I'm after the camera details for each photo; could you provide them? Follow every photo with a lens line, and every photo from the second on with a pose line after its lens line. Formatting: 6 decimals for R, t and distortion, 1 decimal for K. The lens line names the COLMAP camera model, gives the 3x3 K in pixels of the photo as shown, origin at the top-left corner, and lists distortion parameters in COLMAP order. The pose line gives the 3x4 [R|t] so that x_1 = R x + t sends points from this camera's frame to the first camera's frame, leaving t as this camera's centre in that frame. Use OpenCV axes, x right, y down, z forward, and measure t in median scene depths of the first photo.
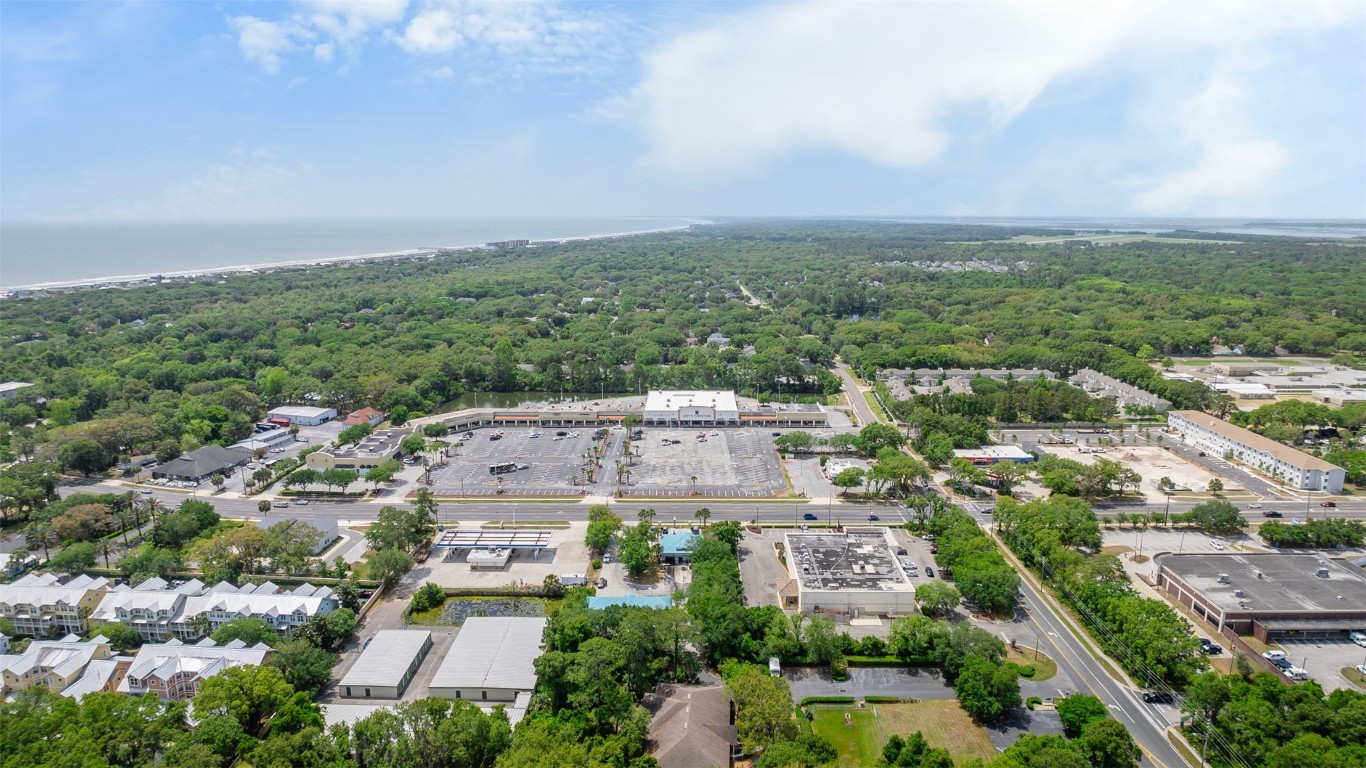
lens RADIAL K [[815.7, 0, 683.0], [0, 815.7, 384.0], [0, 0, 1]] dist [-0.030841, -0.001392]
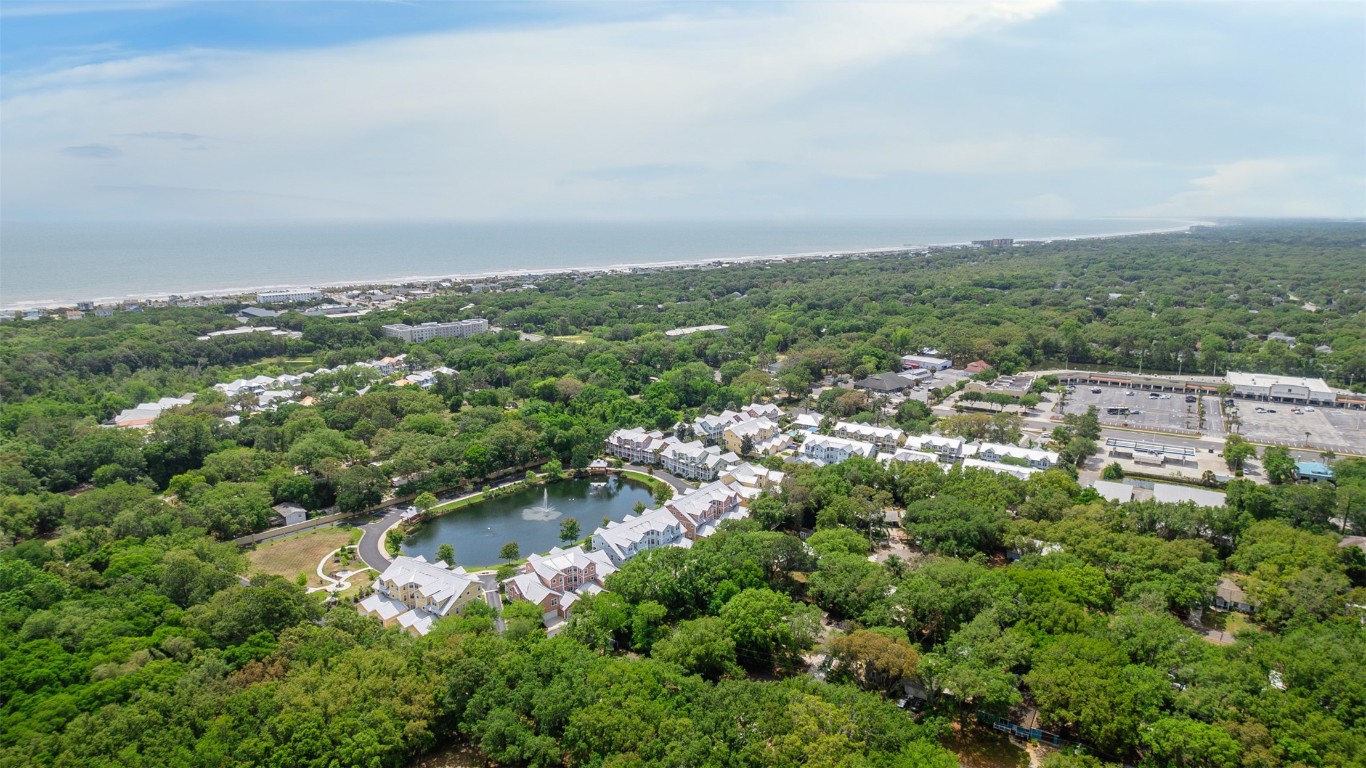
lens RADIAL K [[815.7, 0, 683.0], [0, 815.7, 384.0], [0, 0, 1]] dist [-0.030841, -0.001392]
pose [[0.860132, 0.099658, -0.500242, -0.130299], [-0.099349, 0.994677, 0.027335, 0.068839], [0.500303, 0.026186, 0.865454, -0.307575]]
